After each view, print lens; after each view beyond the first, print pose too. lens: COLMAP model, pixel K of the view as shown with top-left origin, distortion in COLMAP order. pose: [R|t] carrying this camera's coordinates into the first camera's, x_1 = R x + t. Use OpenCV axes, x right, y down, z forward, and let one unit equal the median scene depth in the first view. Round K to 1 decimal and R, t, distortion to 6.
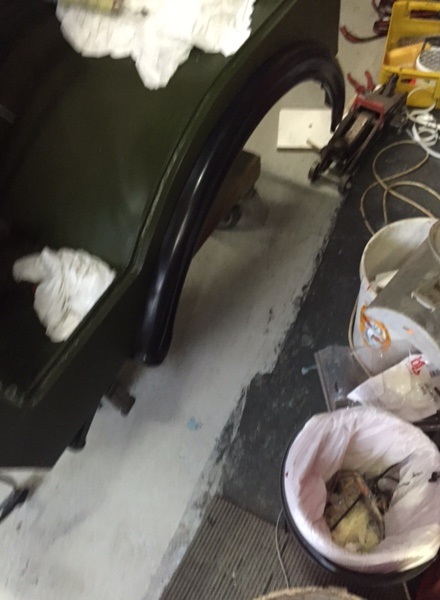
lens RADIAL K [[599.9, 0, 221.0], [0, 599.9, 335.4], [0, 0, 1]] dist [0.085029, -0.015045]
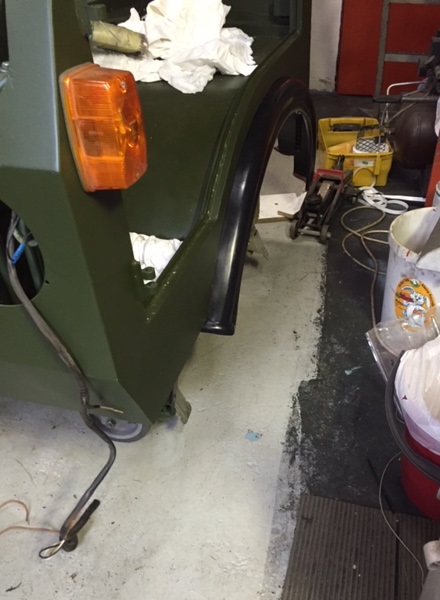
lens RADIAL K [[599.9, 0, 221.0], [0, 599.9, 335.4], [0, 0, 1]] dist [0.085029, -0.015045]
pose [[0.972154, -0.097041, 0.213309, -0.261748], [0.169281, 0.920239, -0.352851, 0.310342], [-0.162054, 0.379134, 0.911041, 0.116720]]
